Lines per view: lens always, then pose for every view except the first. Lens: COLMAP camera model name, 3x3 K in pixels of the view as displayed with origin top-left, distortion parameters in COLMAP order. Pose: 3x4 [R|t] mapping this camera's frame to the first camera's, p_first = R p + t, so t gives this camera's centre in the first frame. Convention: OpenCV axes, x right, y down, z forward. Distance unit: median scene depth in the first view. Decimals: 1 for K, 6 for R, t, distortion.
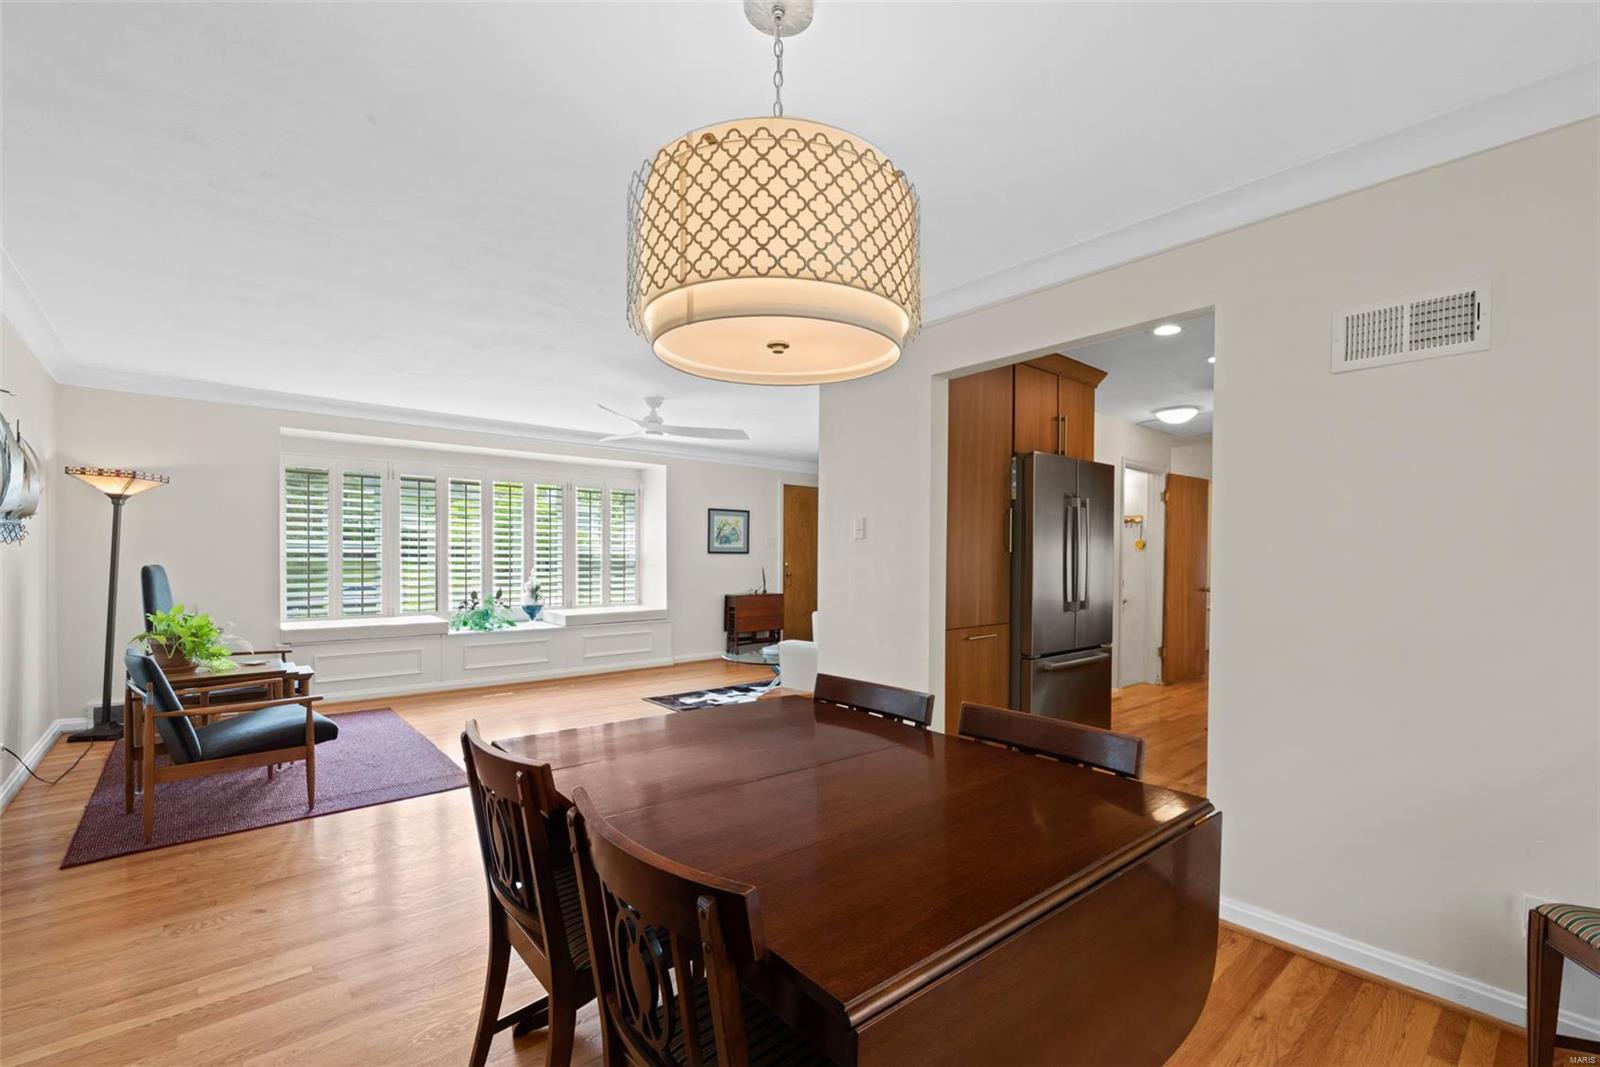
lens RADIAL K [[705.4, 0, 825.9], [0, 705.4, 564.3], [0, 0, 1]] dist [0.002426, -0.000241]
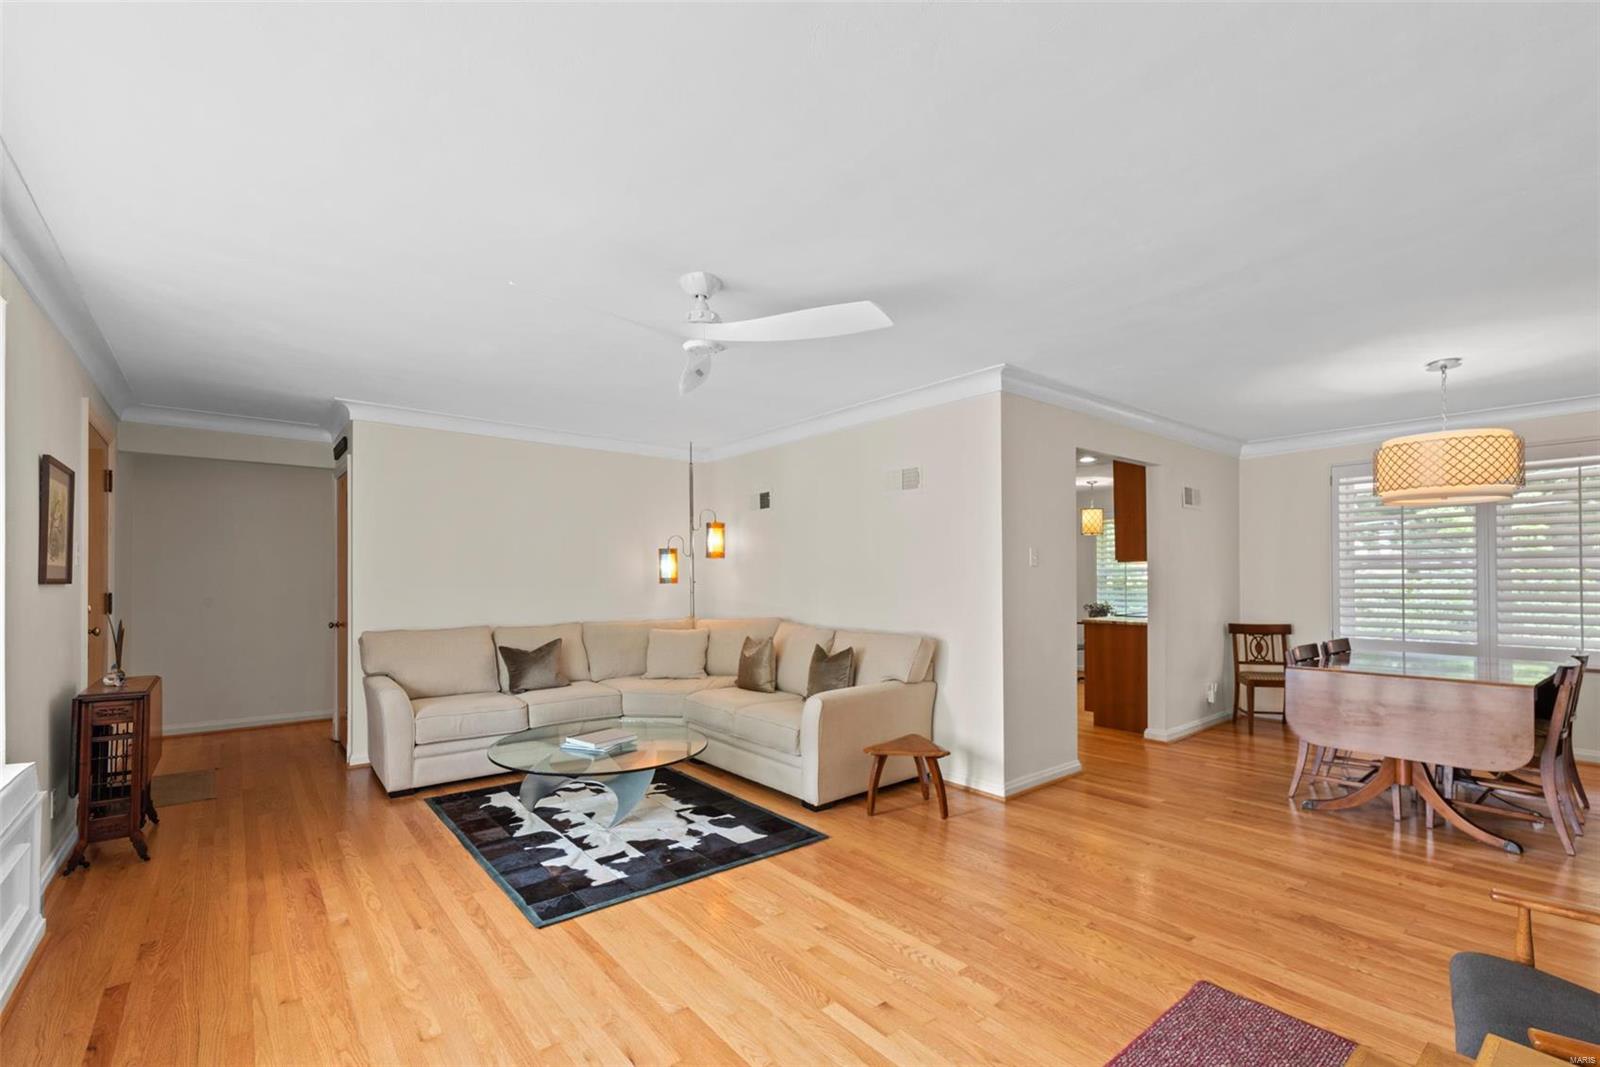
lens RADIAL K [[705.4, 0, 824.1], [0, 705.4, 581.5], [0, 0, 1]] dist [0.002426, -0.000241]
pose [[0.016862, -0.011497, 0.999792, -0.578151], [0.020033, 0.999737, 0.011158, -0.015154], [-0.999657, 0.019841, 0.017087, 0.697953]]
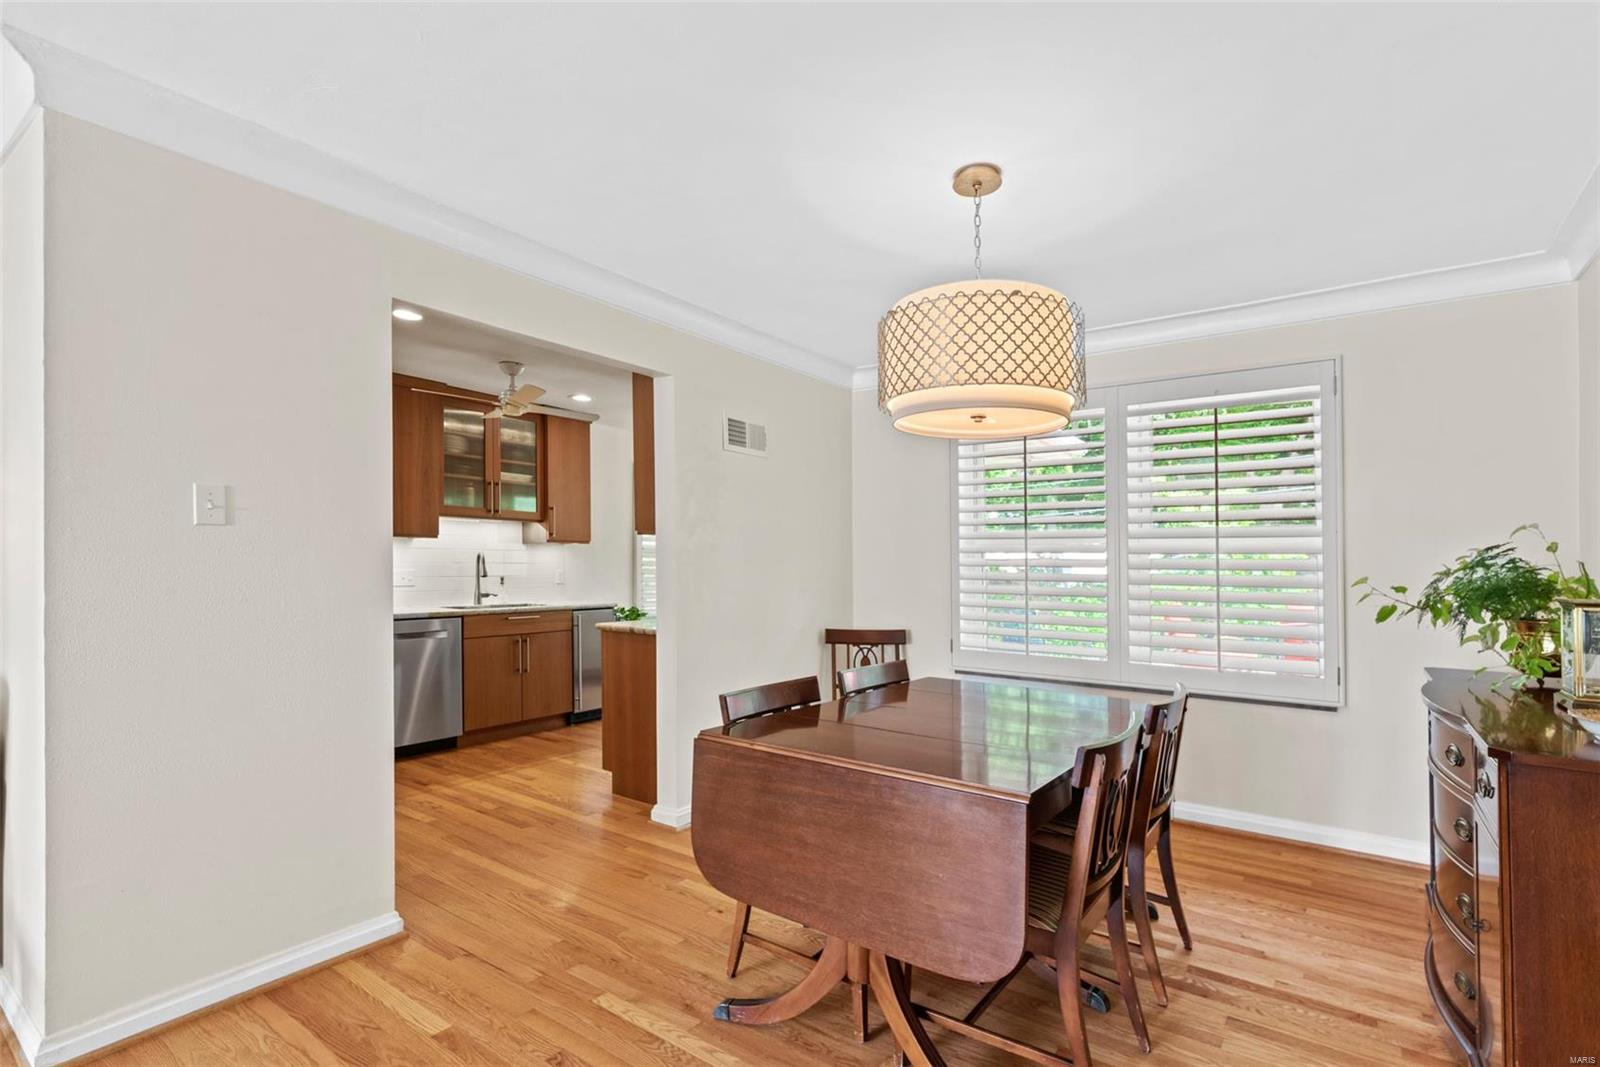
lens RADIAL K [[744.1, 0, 846.6], [0, 744.1, 560.6], [0, 0, 1]] dist [0.005988, 0.000284]
pose [[-0.247342, -0.004906, 0.968916, -0.320874], [0.002619, 0.999980, 0.005732, -0.005132], [-0.968925, 0.003955, -0.247324, 0.362665]]
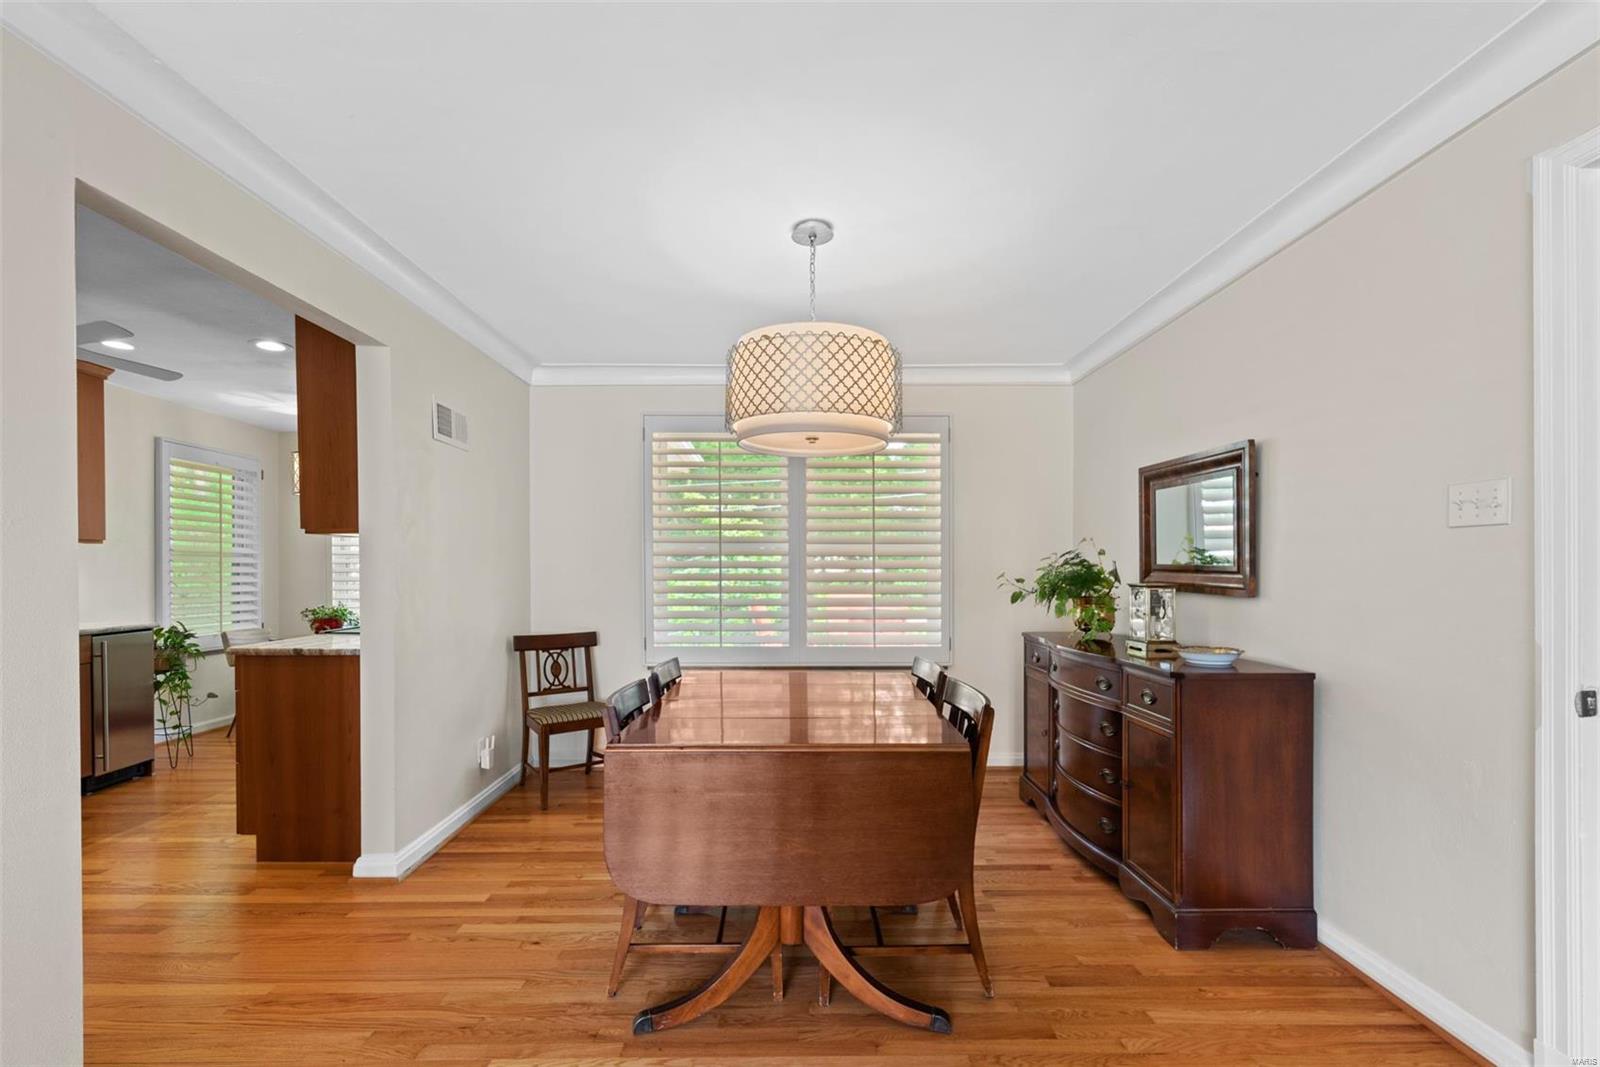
lens RADIAL K [[705.4, 0, 788.8], [0, 705.4, 570.6], [0, 0, 1]] dist [0.002426, -0.000241]
pose [[-0.752573, -0.009512, 0.658440, -0.246890], [0.005830, 0.999760, 0.021106, -0.006993], [-0.658483, 0.019722, -0.752337, 0.500173]]
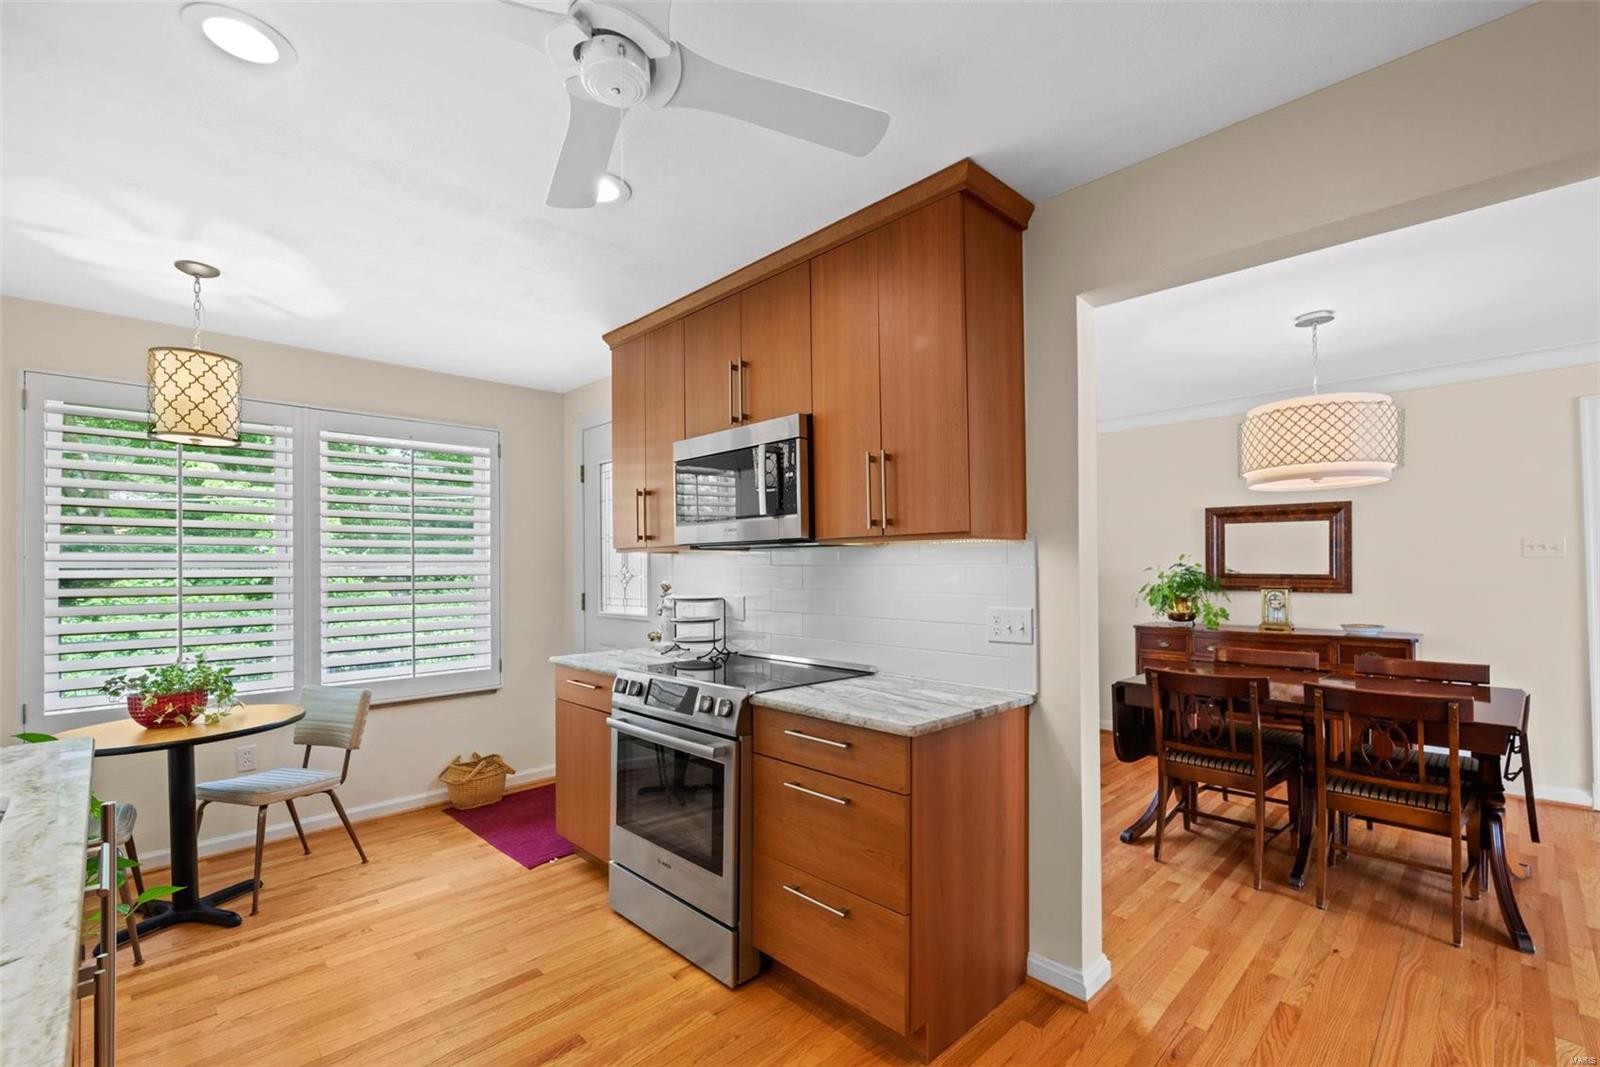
lens RADIAL K [[705.4, 0, 813.4], [0, 705.4, 560.8], [0, 0, 1]] dist [0.002426, -0.000241]
pose [[-0.997762, -0.000600, -0.066861, 0.320975], [-0.000954, 0.999986, 0.005259, -0.015274], [0.066857, 0.005311, -0.997748, 0.655847]]
